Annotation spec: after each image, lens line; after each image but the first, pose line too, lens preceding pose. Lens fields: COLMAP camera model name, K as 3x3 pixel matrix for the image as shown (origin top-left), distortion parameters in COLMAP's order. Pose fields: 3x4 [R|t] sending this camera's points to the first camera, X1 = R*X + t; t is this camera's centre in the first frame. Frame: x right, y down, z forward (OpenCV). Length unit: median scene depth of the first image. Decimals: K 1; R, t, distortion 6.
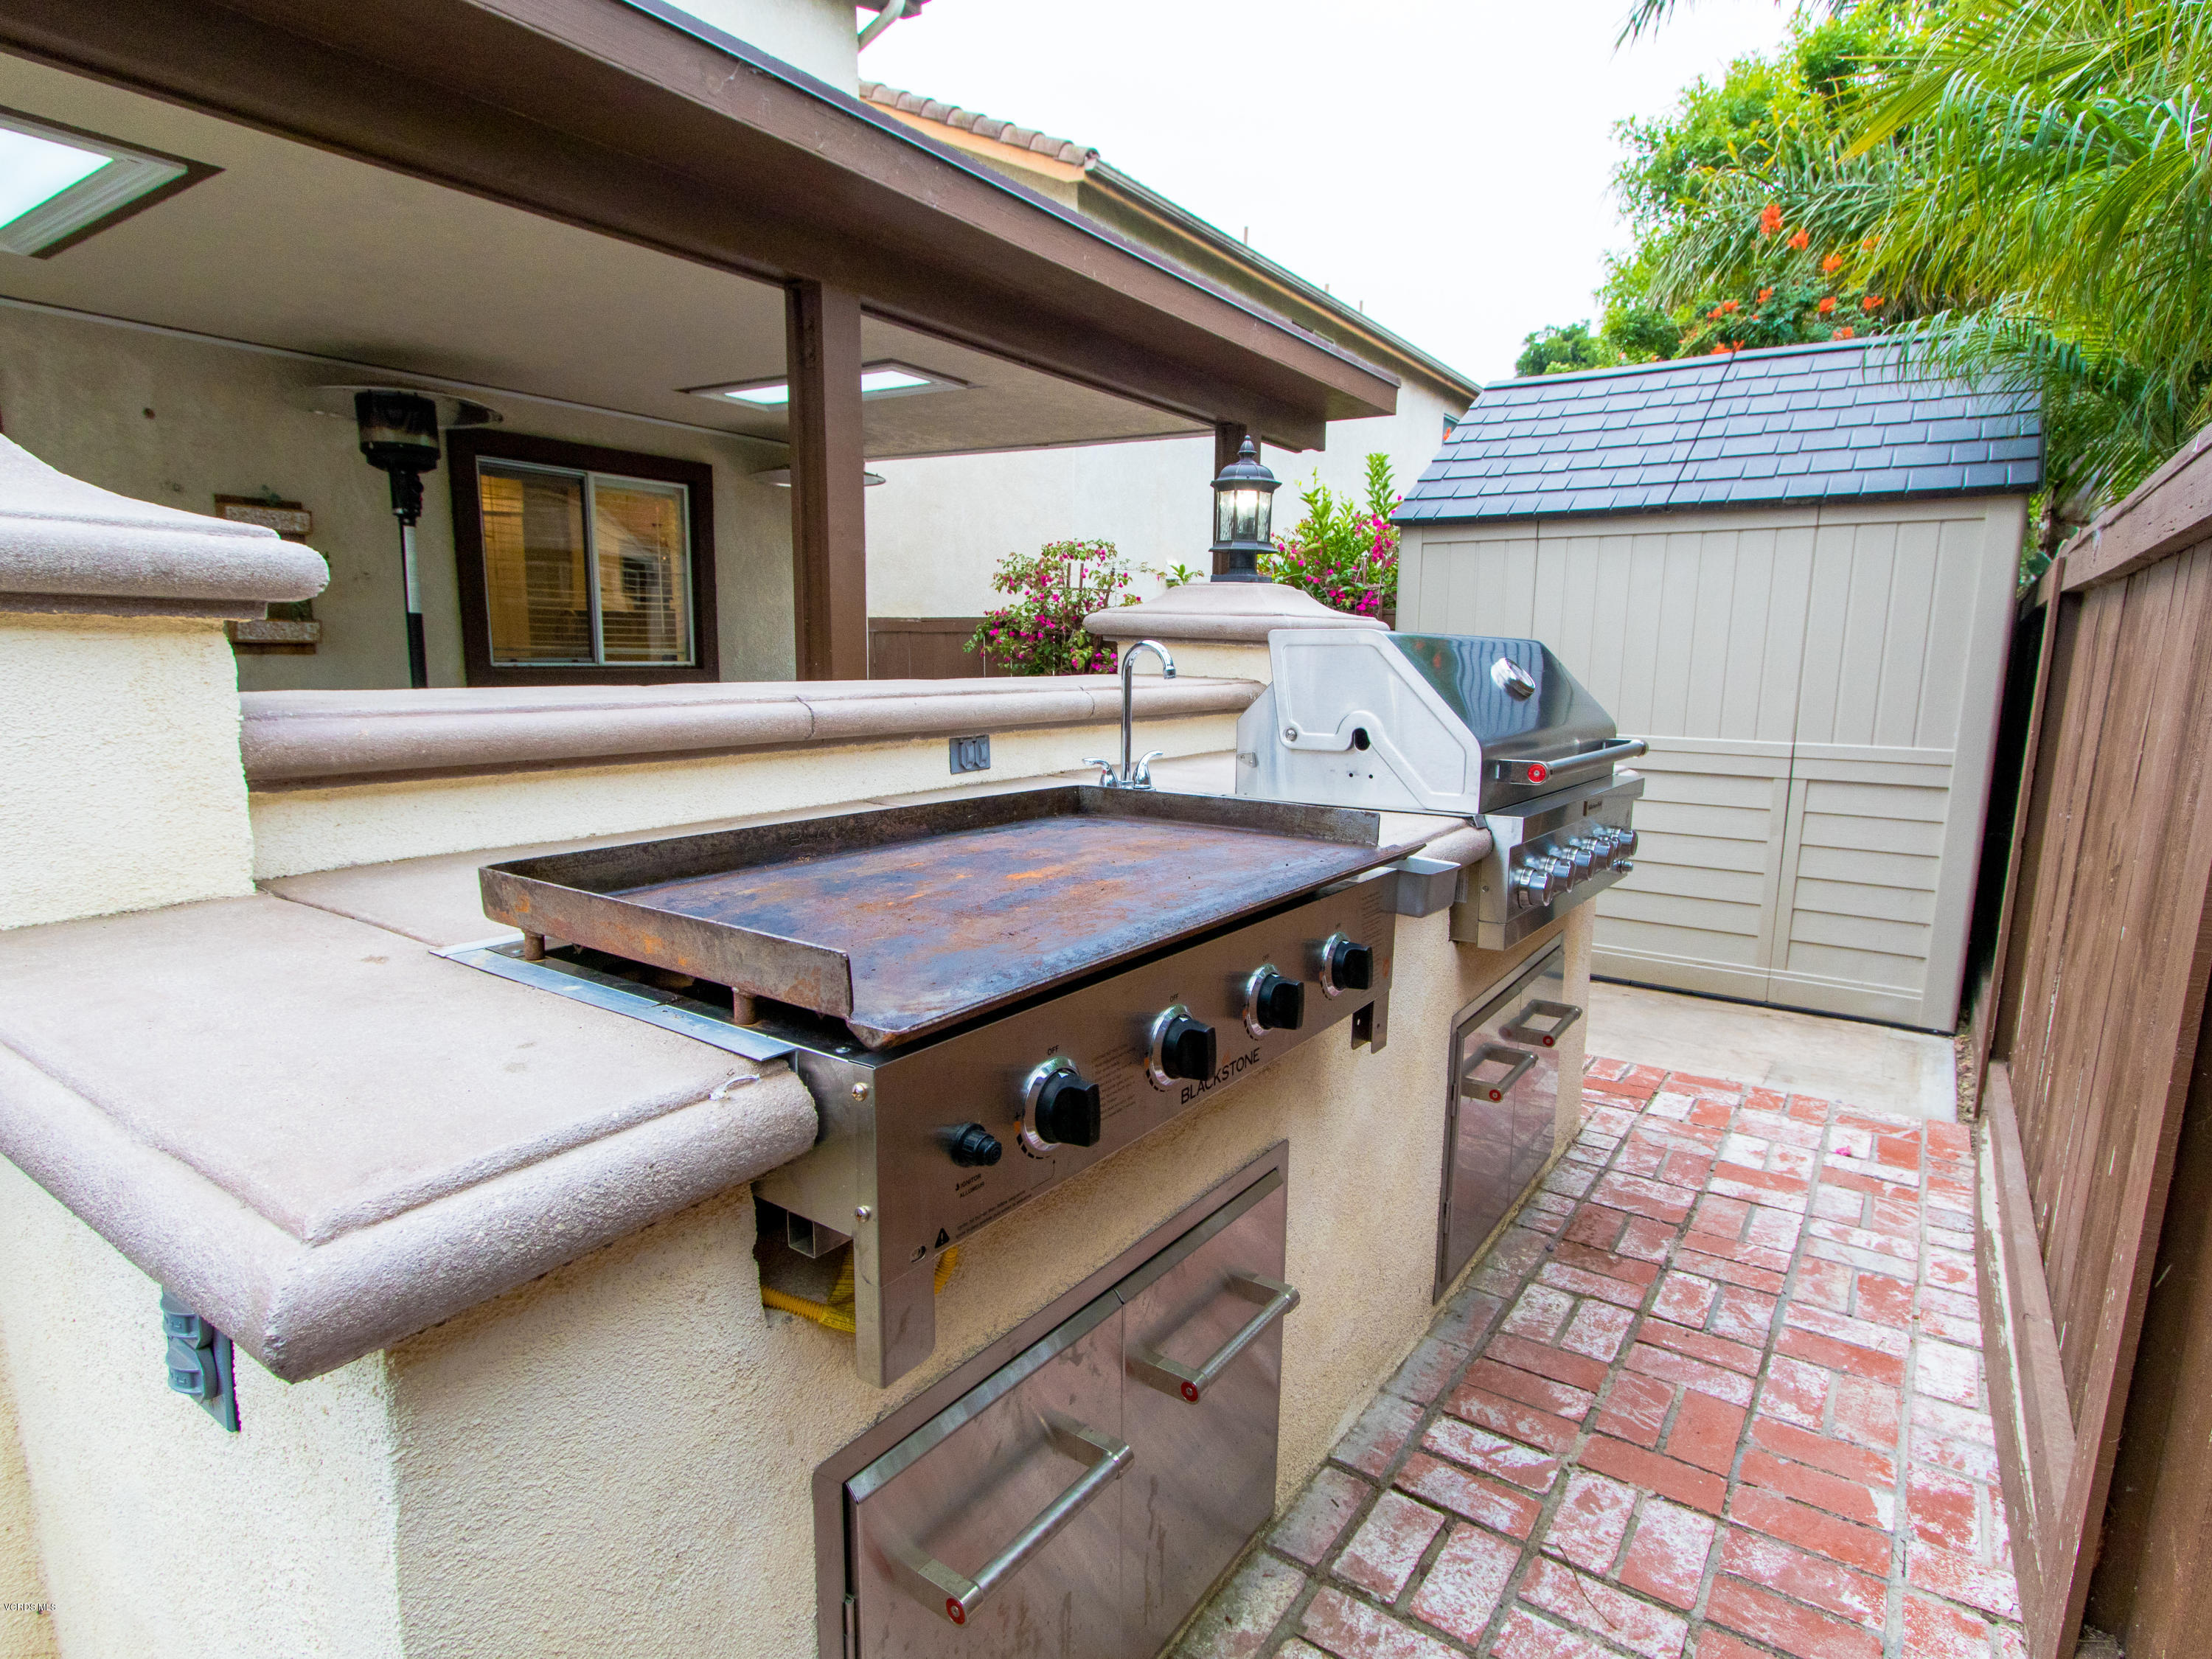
lens RADIAL K [[1133.0, 0, 1103.6], [0, 1133.0, 849.9], [0, 0, 1]] dist [0.000626, -0.000375]
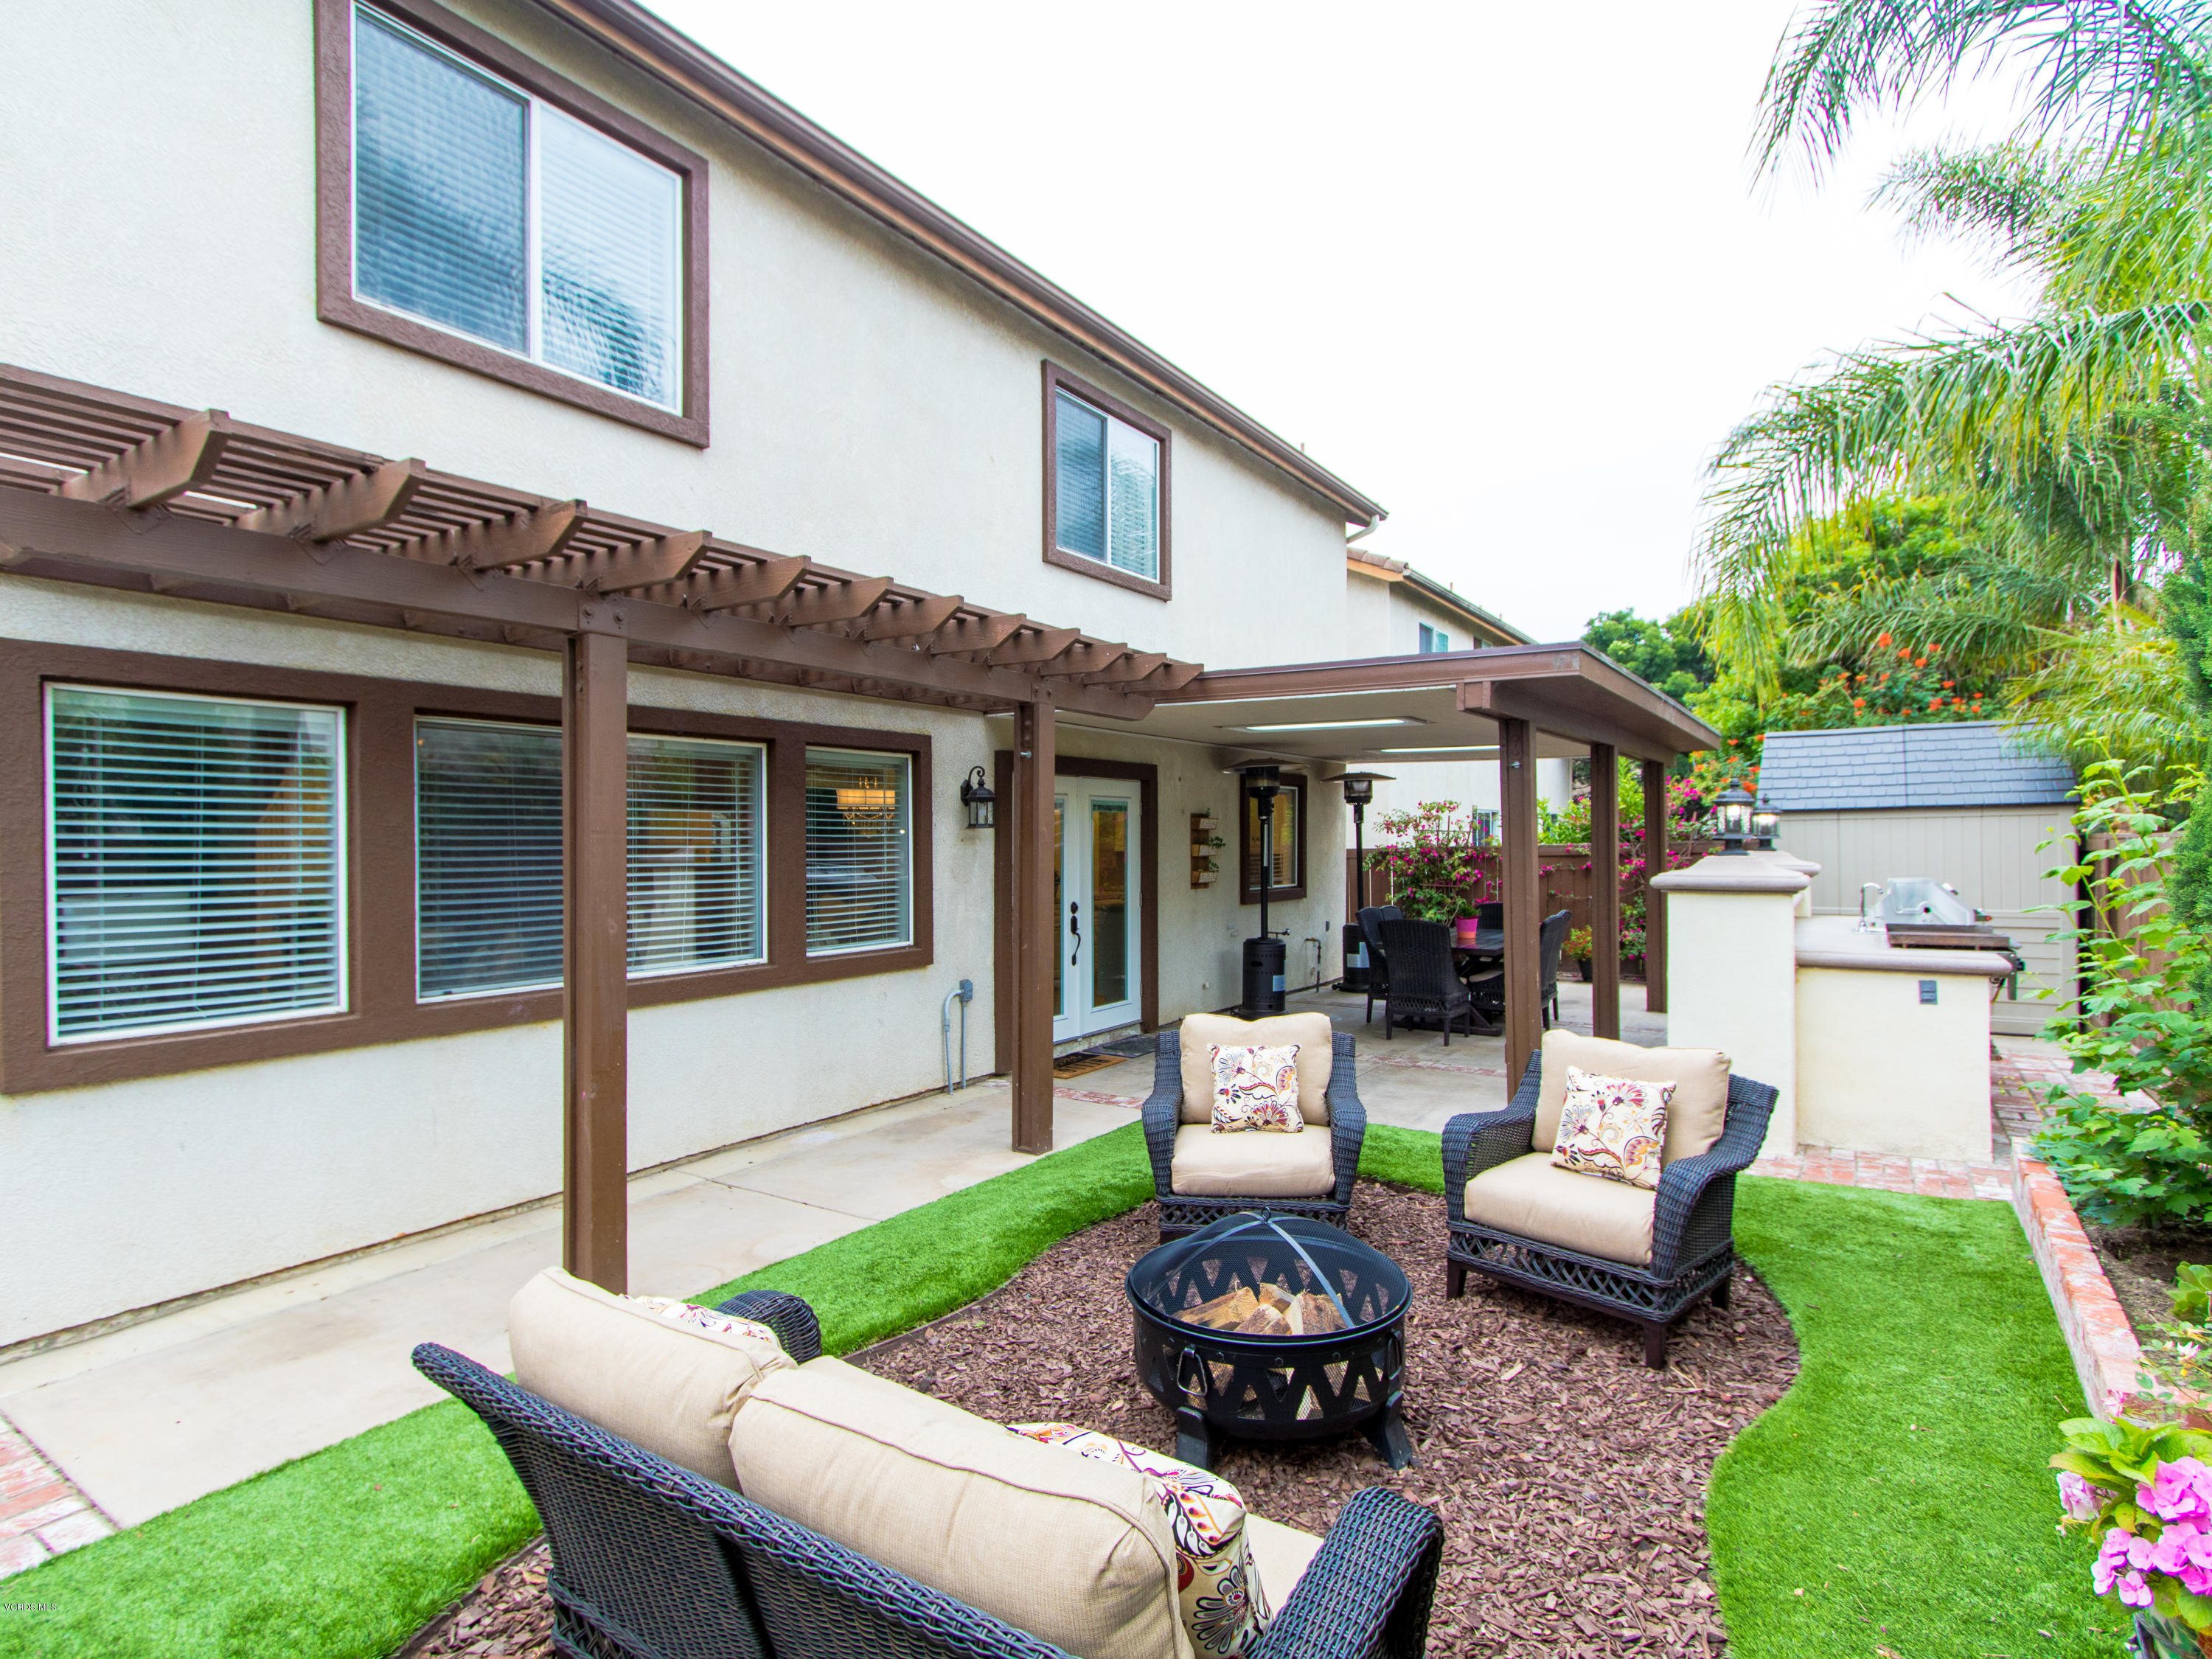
lens RADIAL K [[1139.0, 0, 1099.6], [0, 1139.0, 853.0], [0, 0, 1]] dist [0.003924, 0.000345]
pose [[0.998439, -0.033982, 0.044330, -0.898235], [0.041124, 0.984287, -0.171720, 0.082308], [-0.037798, 0.173275, 0.984148, -0.857644]]
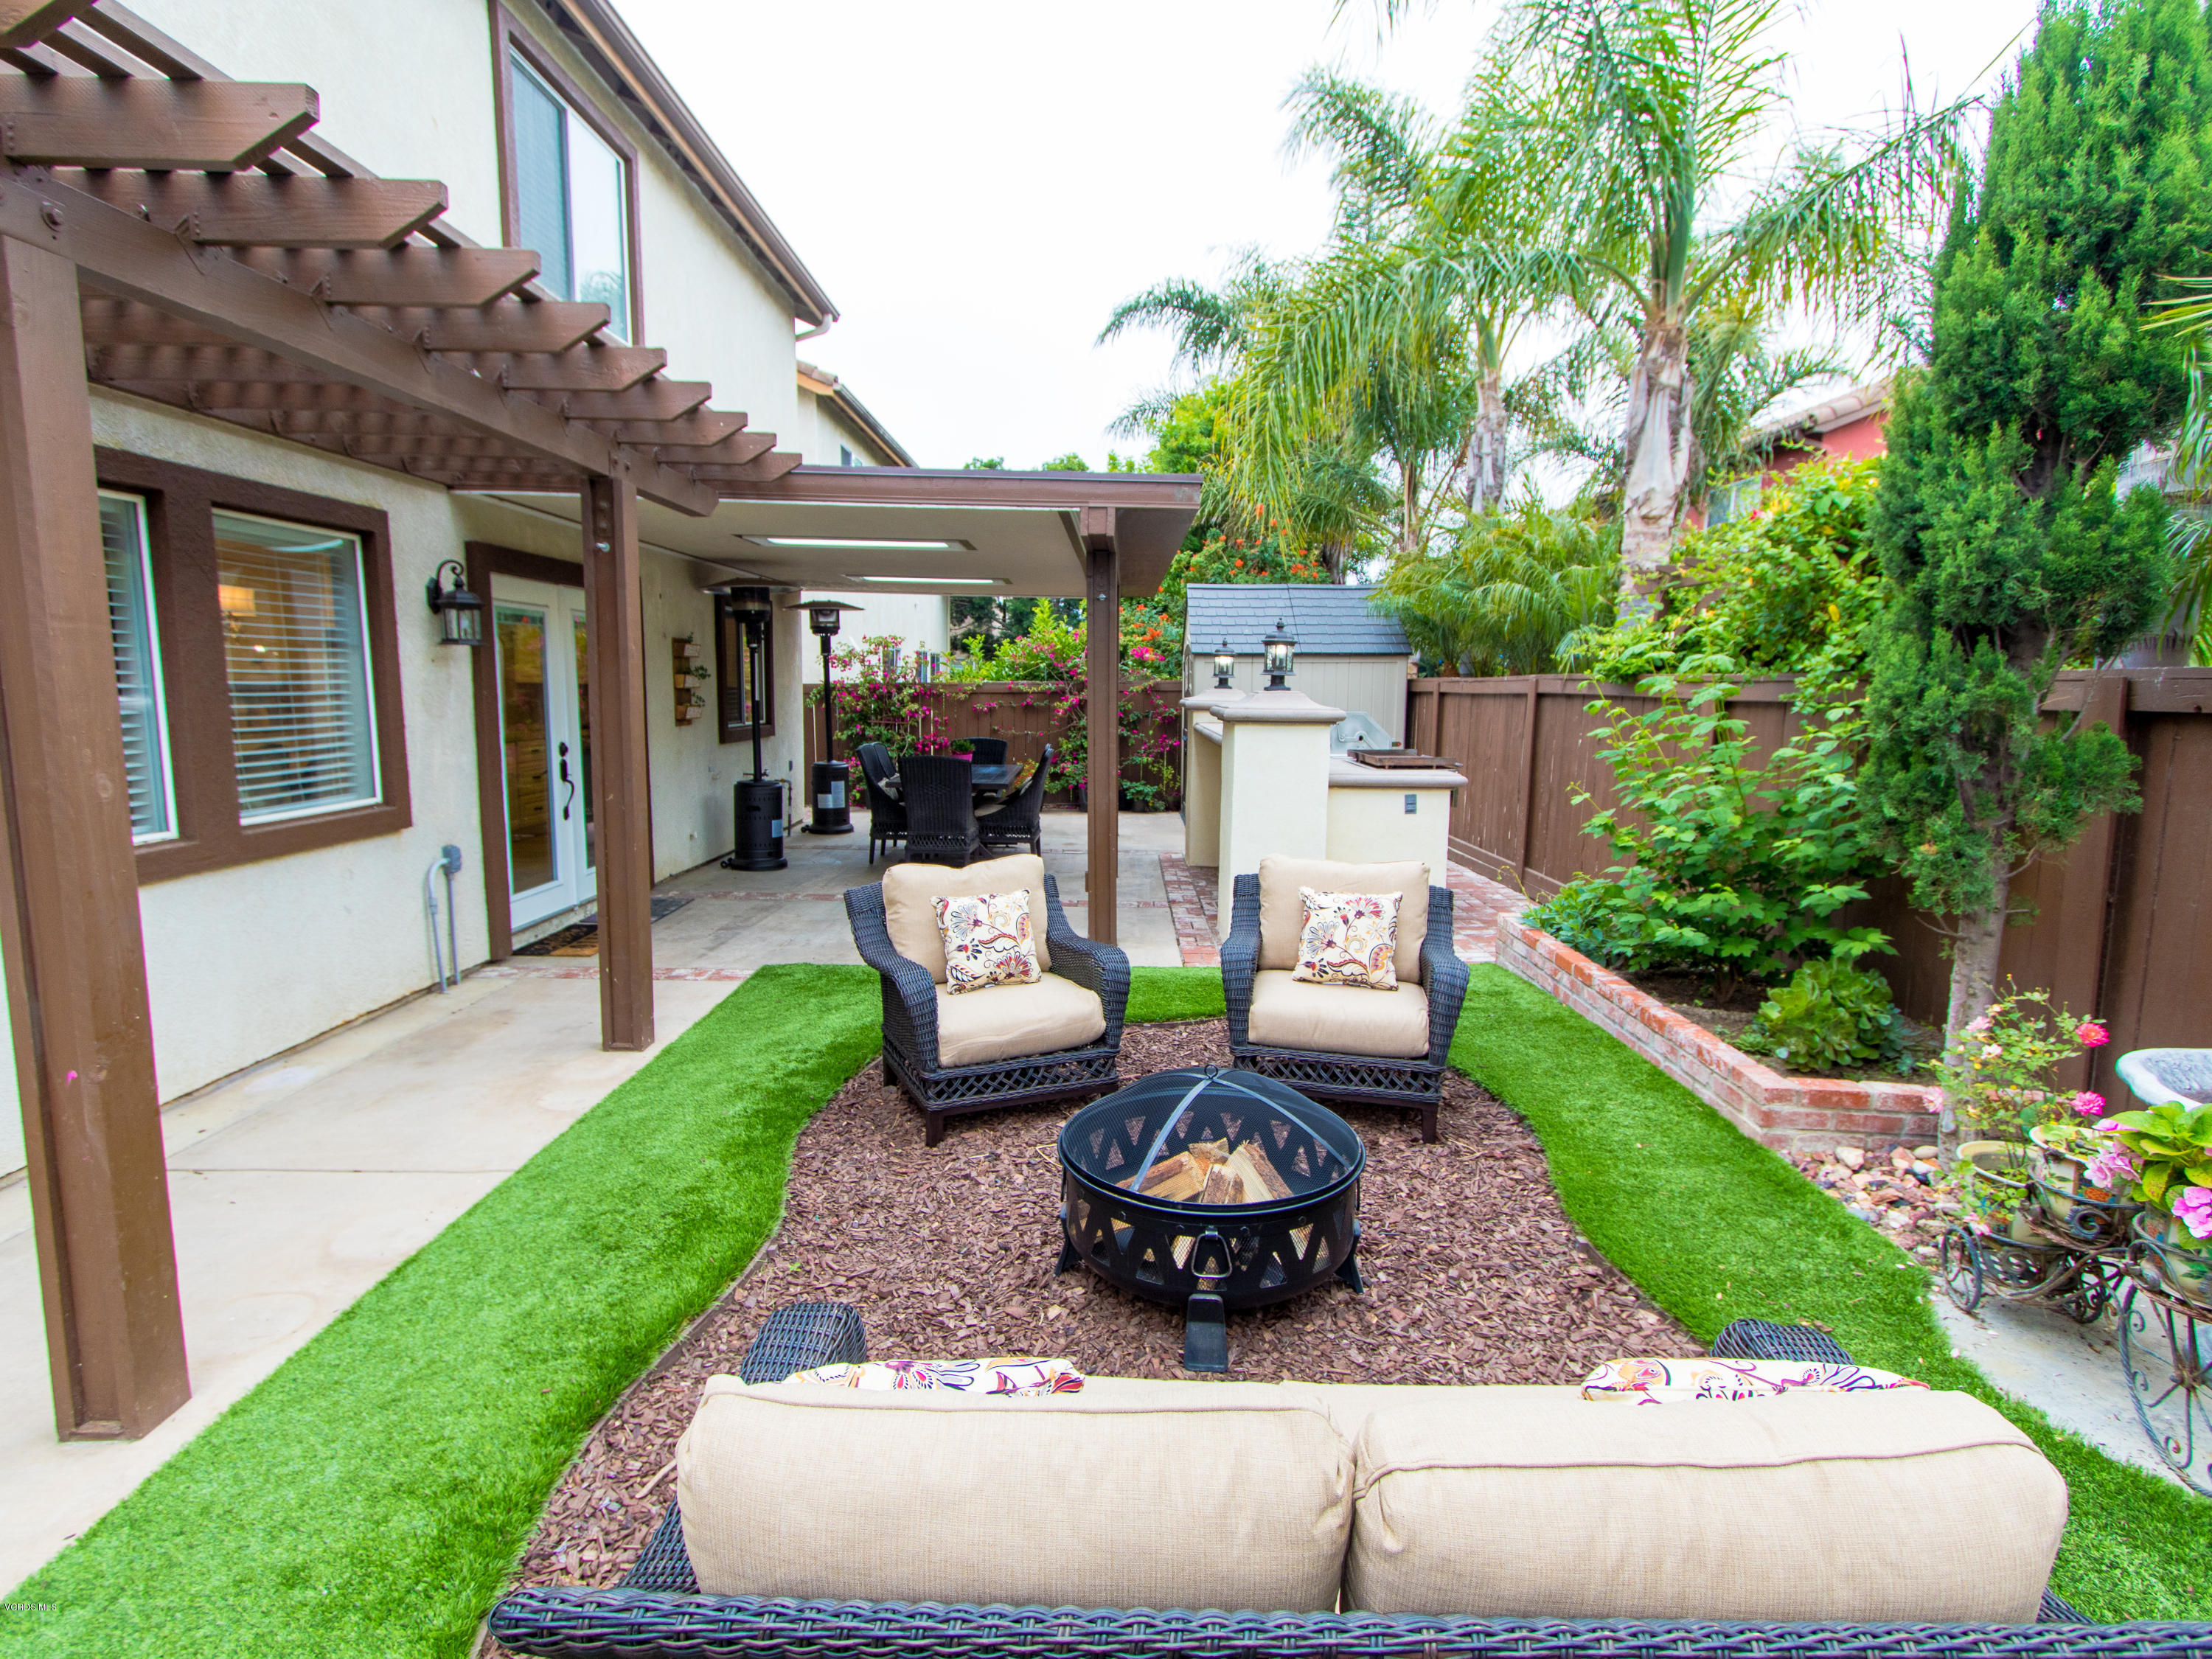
lens RADIAL K [[1133.0, 0, 1103.6], [0, 1133.0, 849.9], [0, 0, 1]] dist [0.000626, -0.000375]
pose [[0.808456, -0.104765, 0.579158, -1.118090], [0.119062, 0.992797, 0.013389, 0.052874], [-0.576388, 0.058132, 0.815106, -0.677195]]
